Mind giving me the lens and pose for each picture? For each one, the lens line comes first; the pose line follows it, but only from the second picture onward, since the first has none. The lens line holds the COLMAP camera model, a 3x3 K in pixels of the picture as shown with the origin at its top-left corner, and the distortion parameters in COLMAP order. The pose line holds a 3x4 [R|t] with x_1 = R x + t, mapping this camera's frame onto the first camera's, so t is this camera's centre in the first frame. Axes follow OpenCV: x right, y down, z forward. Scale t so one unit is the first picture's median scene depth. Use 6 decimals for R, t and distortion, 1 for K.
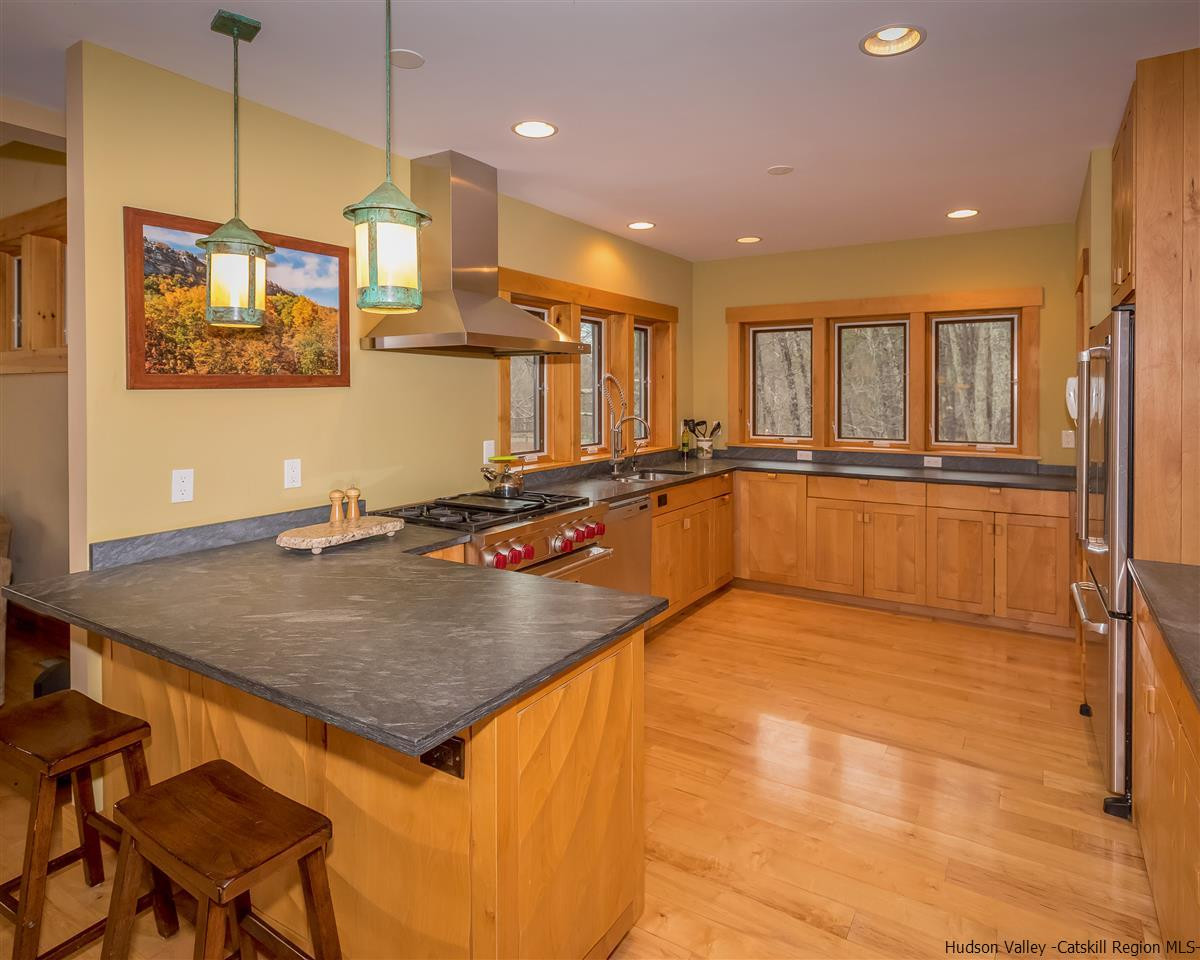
lens RADIAL K [[688.1, 0, 599.3], [0, 688.1, 400.8], [0, 0, 1]] dist [-0.006999, -0.000465]
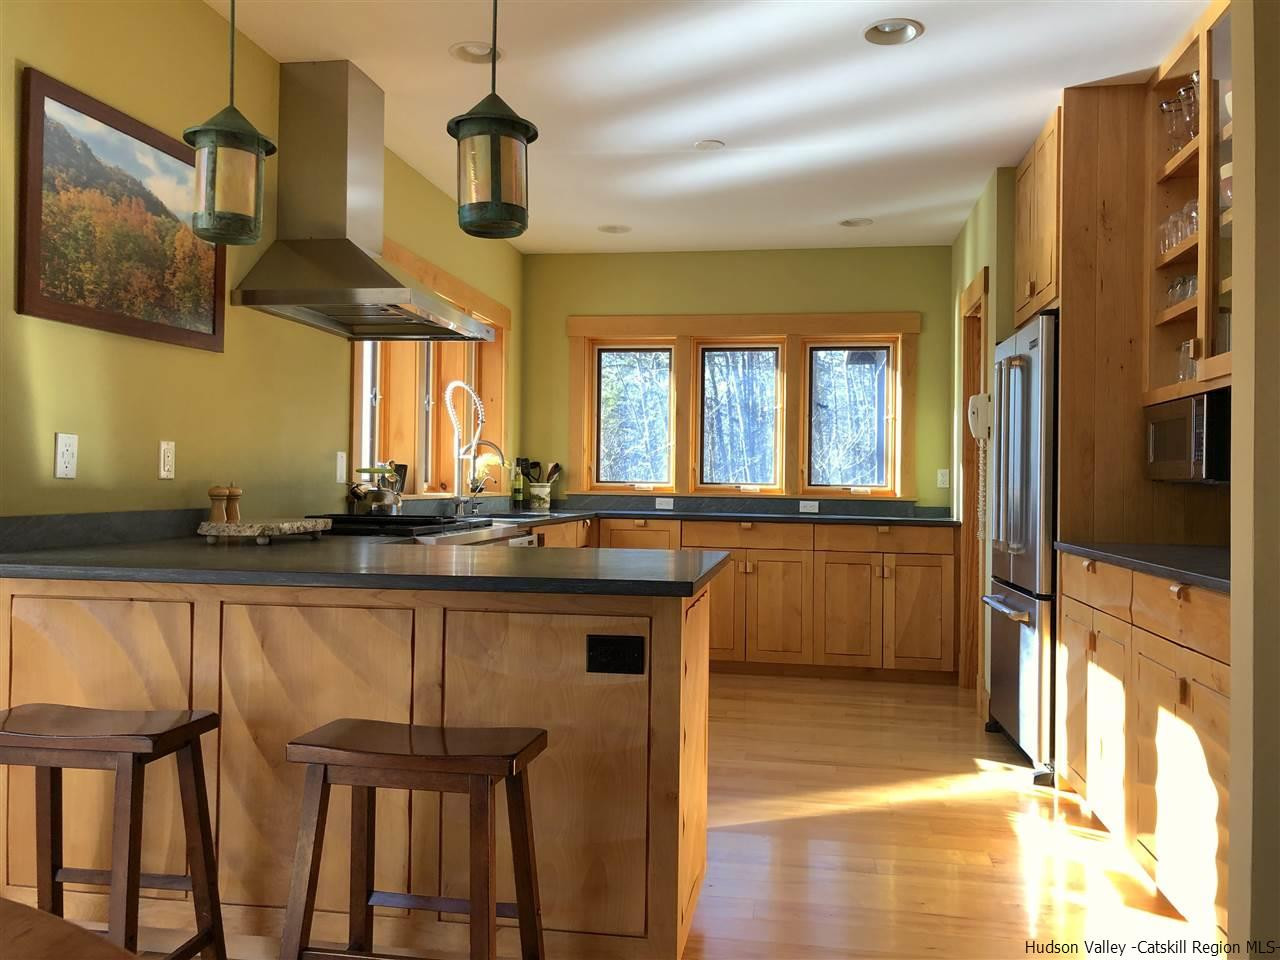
lens RADIAL K [[1042.7, 0, 640.0], [0, 1042.7, 480.0], [0, 0, 1]] dist [0.003987, -0.003635]
pose [[0.919460, 0.013994, 0.392934, -0.435593], [-0.008622, 0.999844, -0.015434, 0.146249], [-0.393089, 0.010803, 0.919437, -0.243981]]
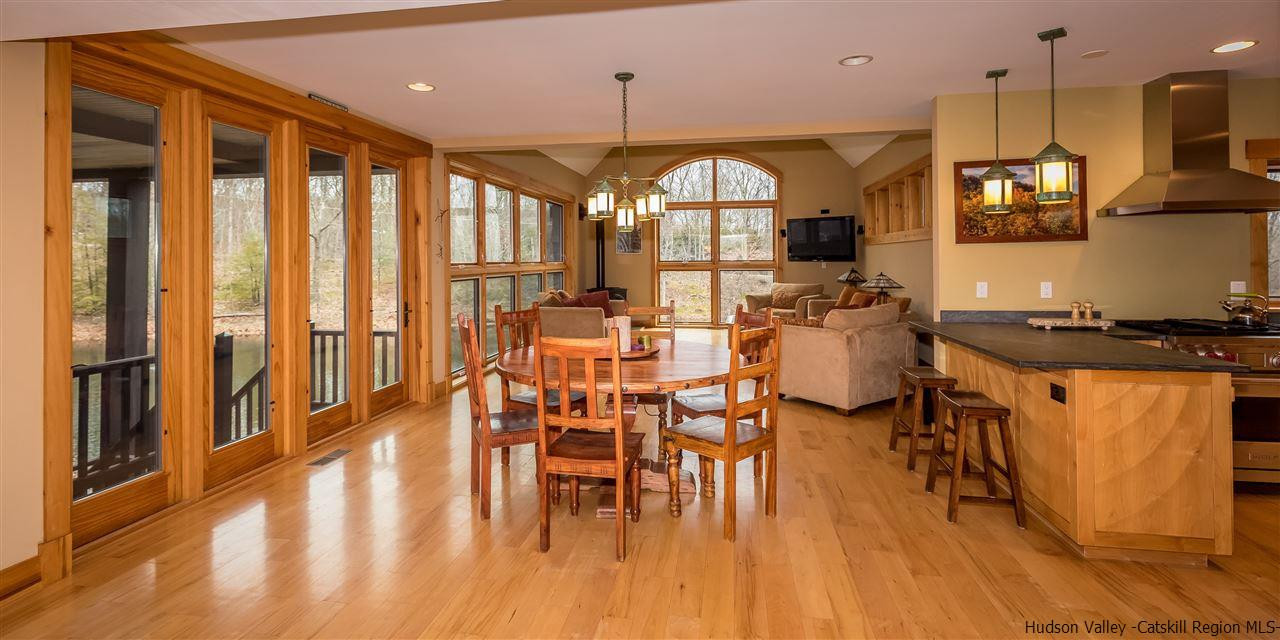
lens RADIAL K [[579.9, 0, 638.0], [0, 579.9, 254.9], [0, 0, 1]] dist [-0.000454, -0.000218]
pose [[0.384059, -0.006851, -0.923283, 0.553738], [-0.005038, 0.999942, -0.009515, 0.036135], [0.923295, 0.008306, 0.384003, -0.571807]]
